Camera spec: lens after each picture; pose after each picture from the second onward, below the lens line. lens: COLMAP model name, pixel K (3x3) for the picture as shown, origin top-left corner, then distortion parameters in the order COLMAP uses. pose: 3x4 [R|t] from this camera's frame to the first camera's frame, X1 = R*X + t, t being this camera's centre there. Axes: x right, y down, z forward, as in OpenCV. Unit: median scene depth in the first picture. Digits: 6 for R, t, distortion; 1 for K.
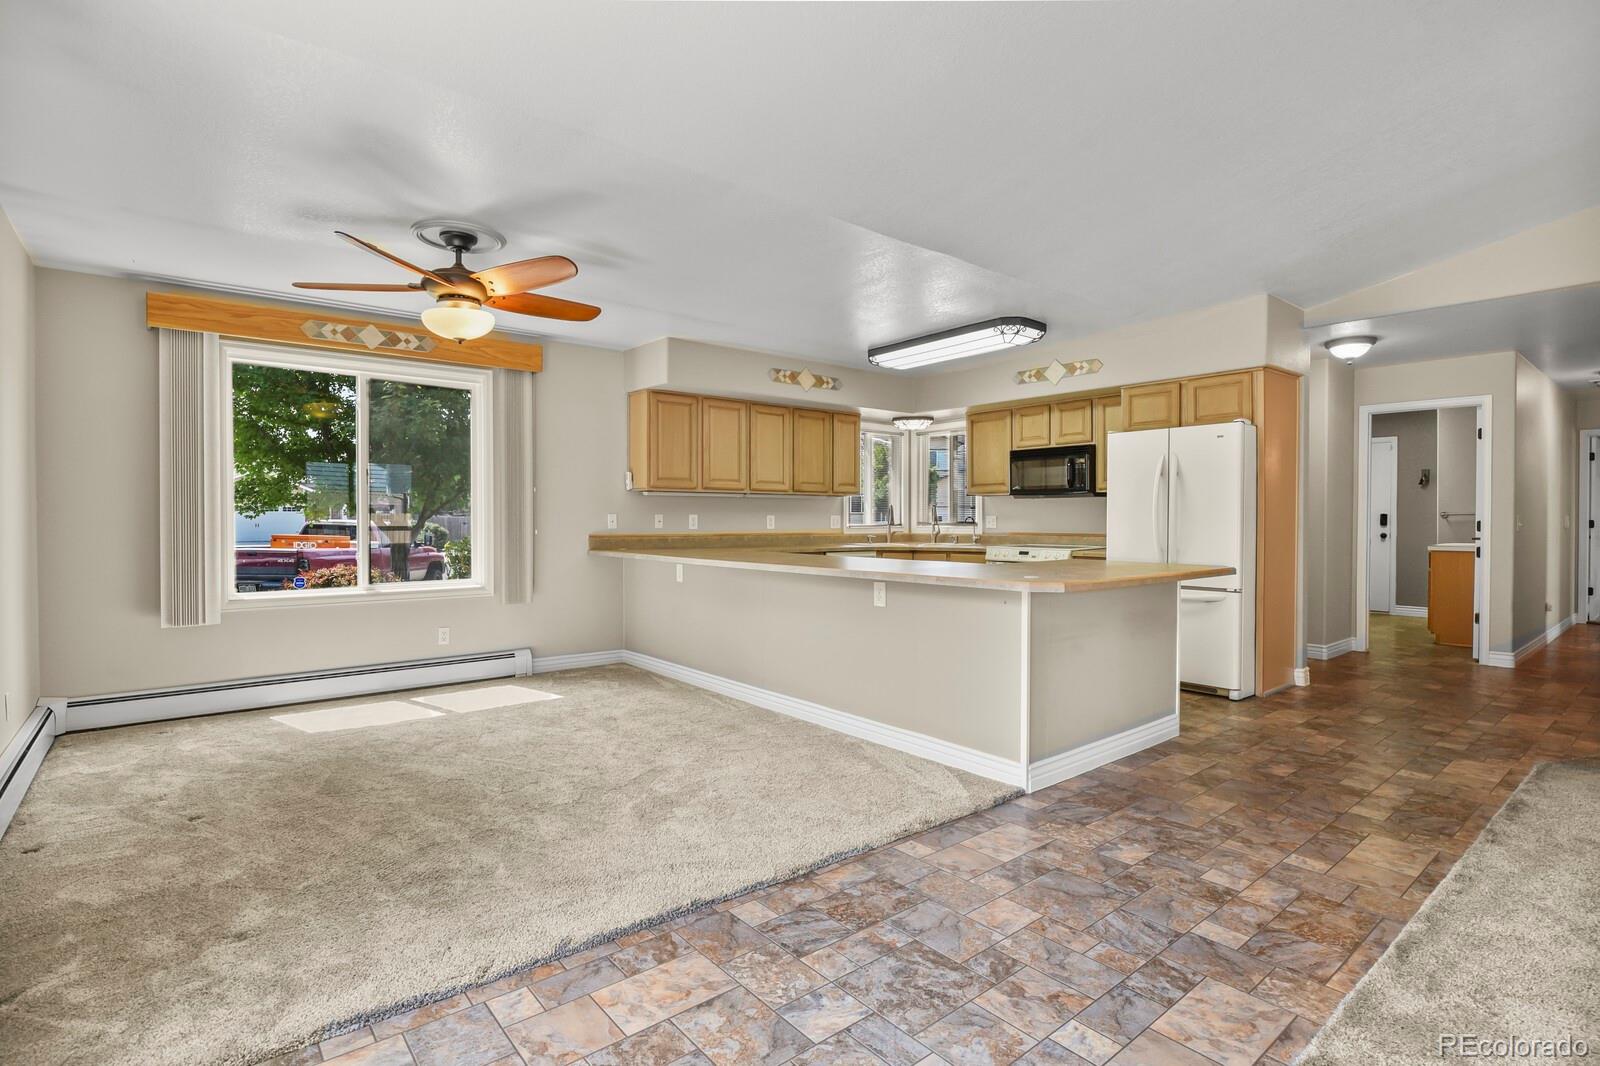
lens RADIAL K [[774.9, 0, 810.4], [0, 774.9, 530.0], [0, 0, 1]] dist [-0.013033, -0.001951]
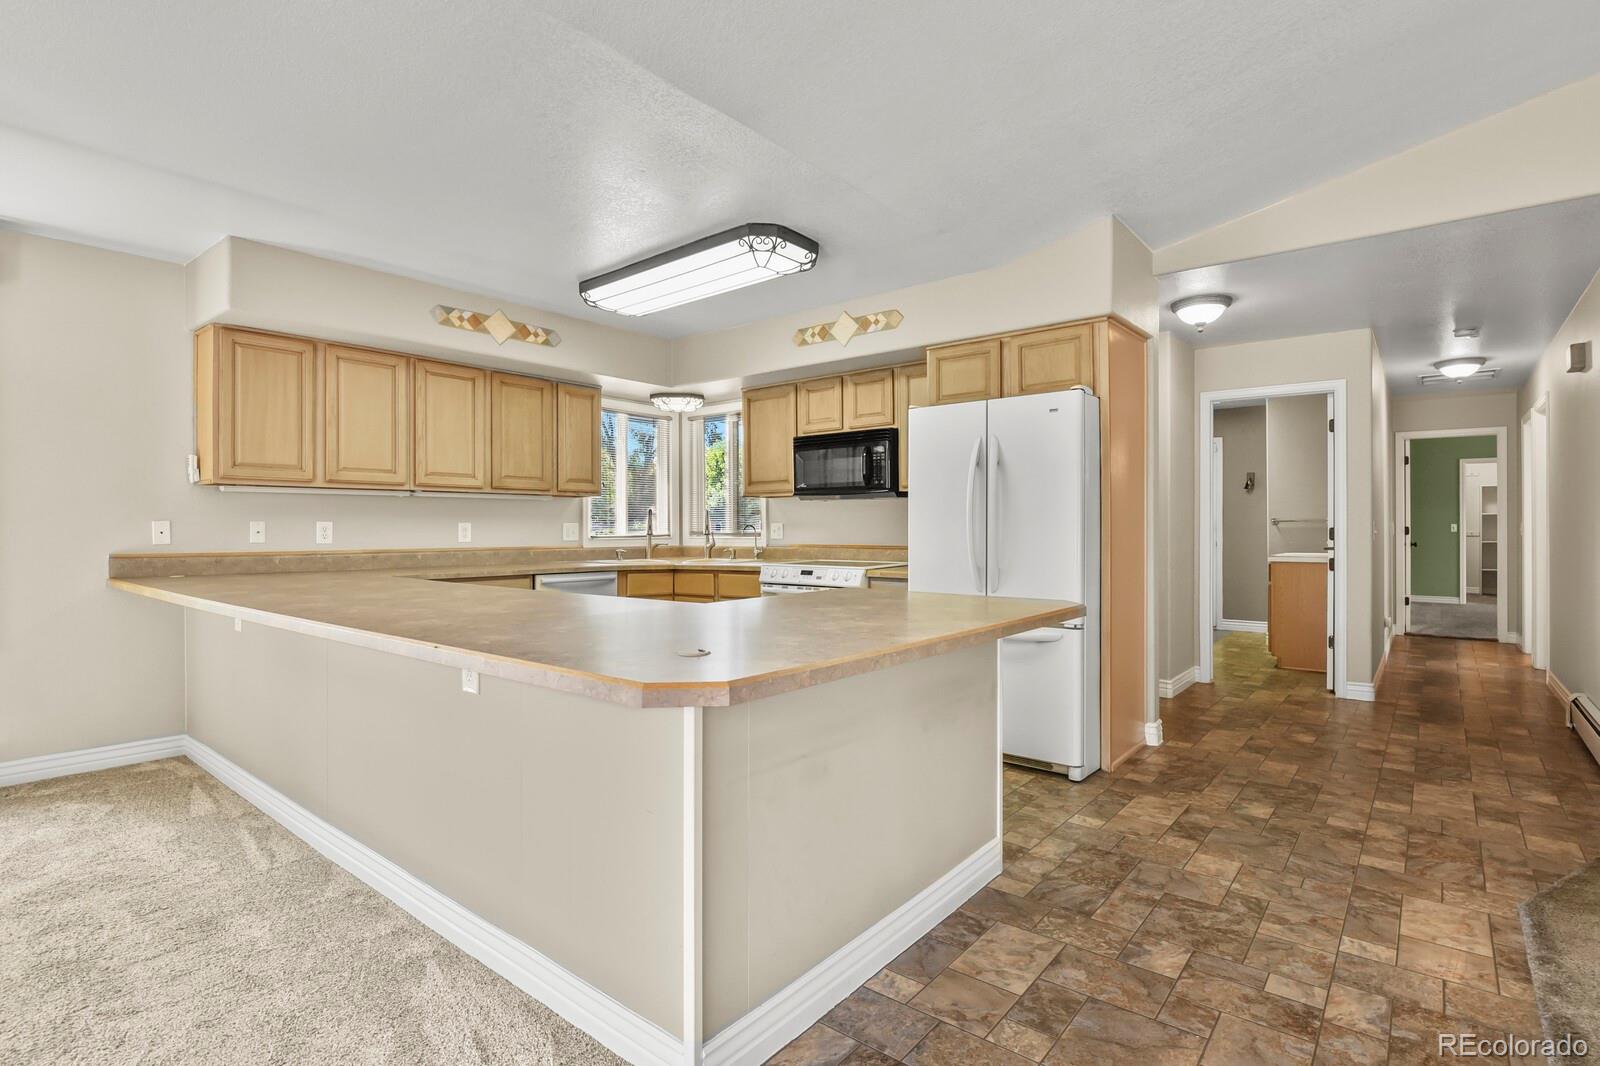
lens RADIAL K [[774.9, 0, 814.1], [0, 774.9, 531.7], [0, 0, 1]] dist [-0.013033, -0.001951]
pose [[0.979334, -0.003986, 0.202211, 0.136519], [0.005882, 0.999944, -0.008776, -0.003105], [-0.202165, 0.009784, 0.979303, 0.279116]]
